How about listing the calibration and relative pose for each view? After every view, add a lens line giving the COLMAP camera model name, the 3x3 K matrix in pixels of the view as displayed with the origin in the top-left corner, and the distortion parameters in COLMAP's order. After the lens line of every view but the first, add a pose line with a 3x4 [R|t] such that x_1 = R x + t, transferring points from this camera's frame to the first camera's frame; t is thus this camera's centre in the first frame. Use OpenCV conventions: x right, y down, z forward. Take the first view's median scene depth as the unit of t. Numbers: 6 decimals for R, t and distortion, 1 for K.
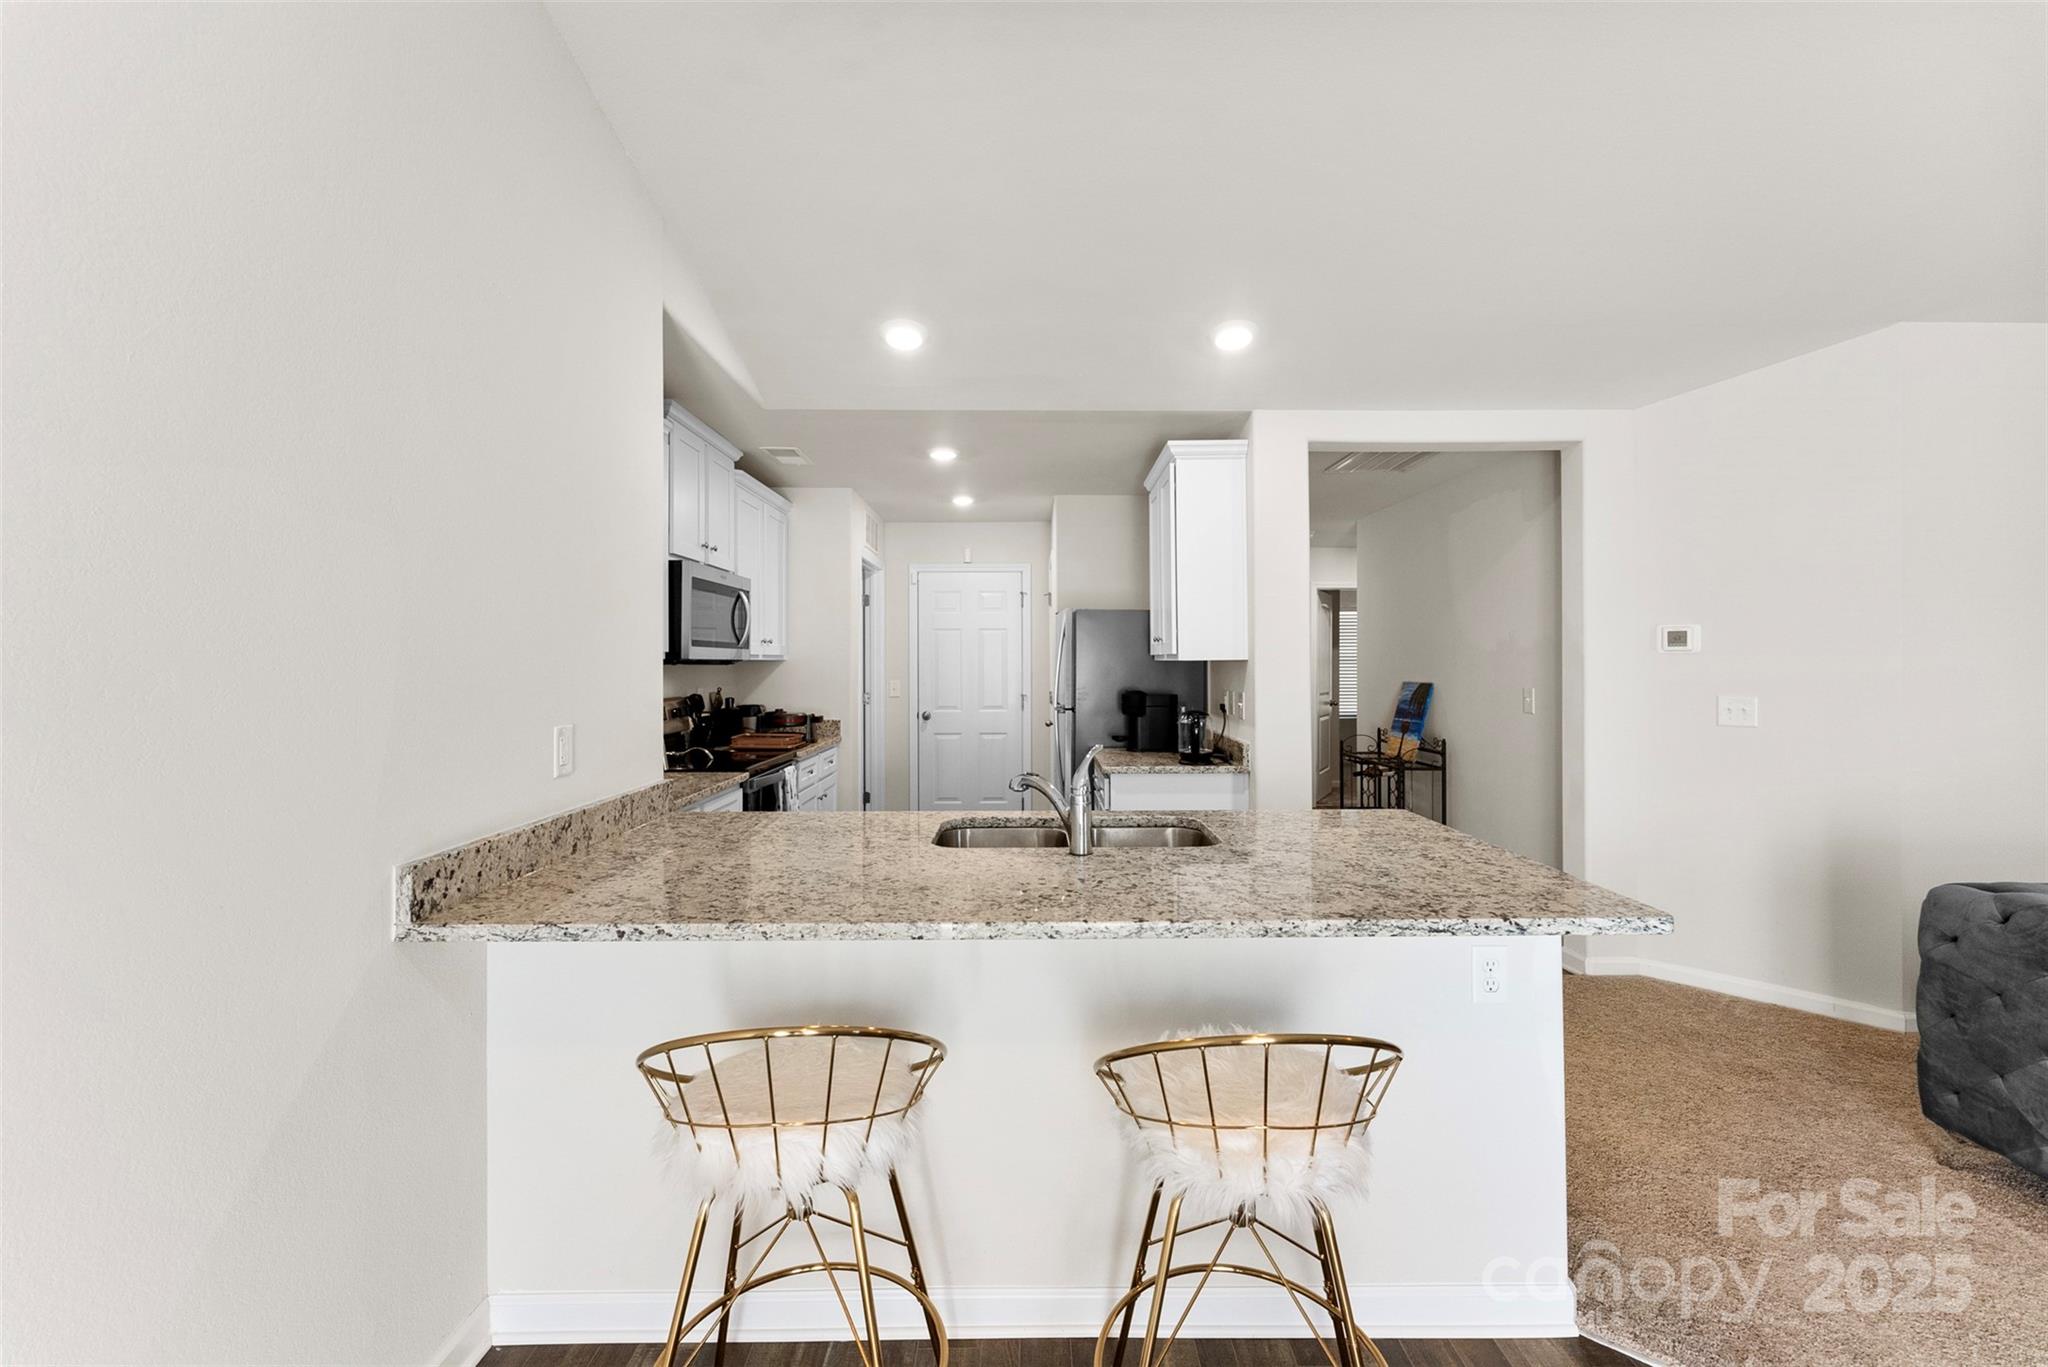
lens RADIAL K [[833.1, 0, 1030.7], [0, 833.1, 667.1], [0, 0, 1]] dist [0.001122, 0.000239]
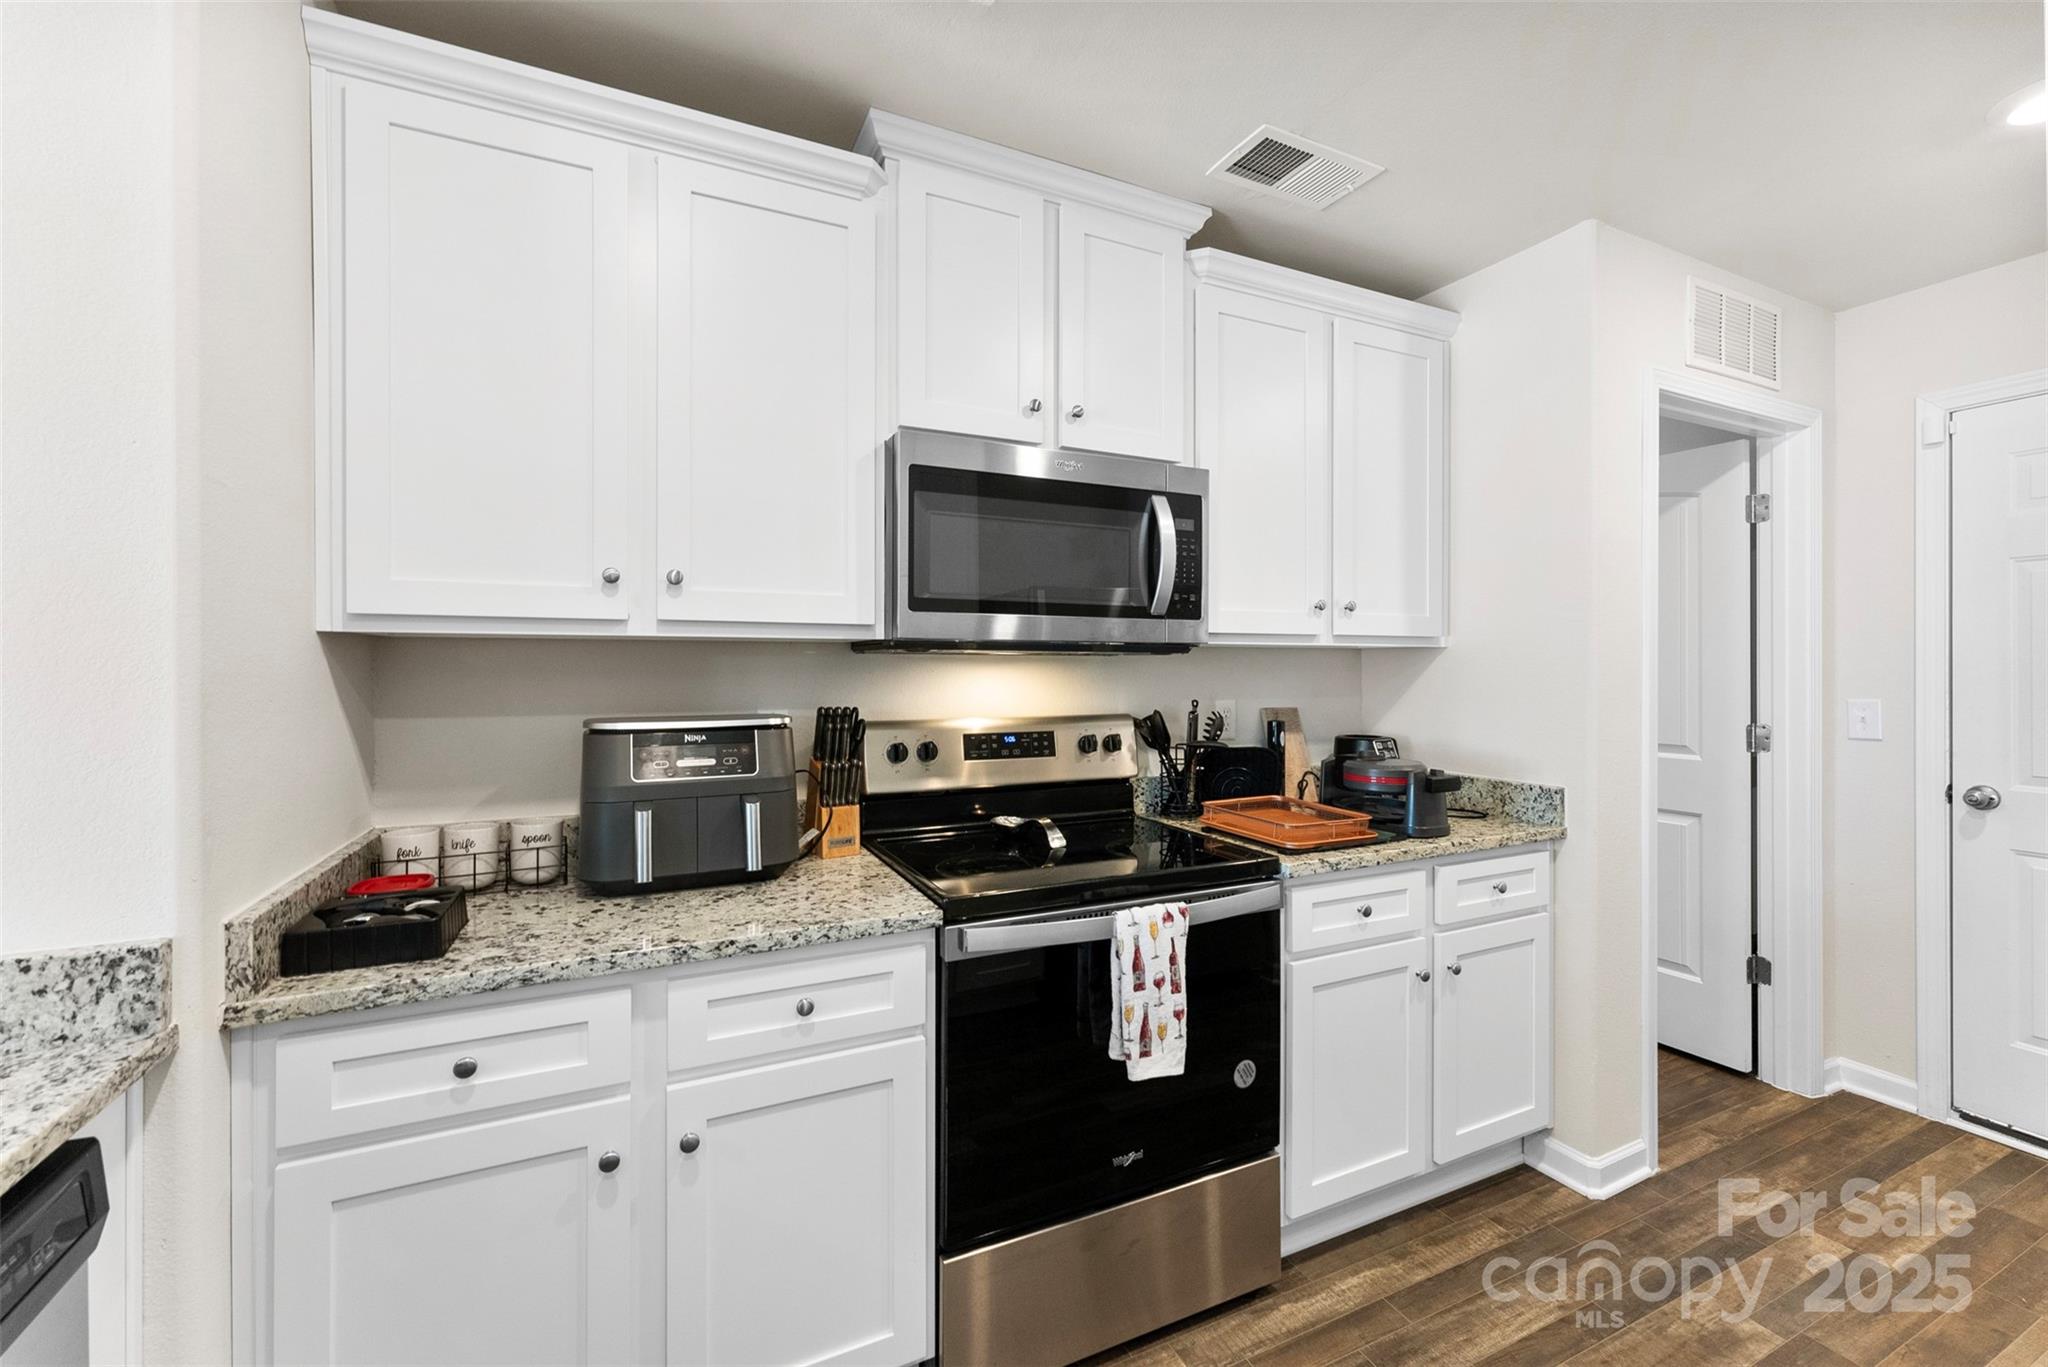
lens RADIAL K [[833.1, 0, 1024.5], [0, 833.1, 666.6], [0, 0, 1]] dist [0.001122, 0.000239]
pose [[0.425924, 0.005006, -0.904745, 0.044625], [-0.008464, 0.999963, 0.001548, 0.004497], [0.904719, 0.006999, 0.425951, 0.708328]]
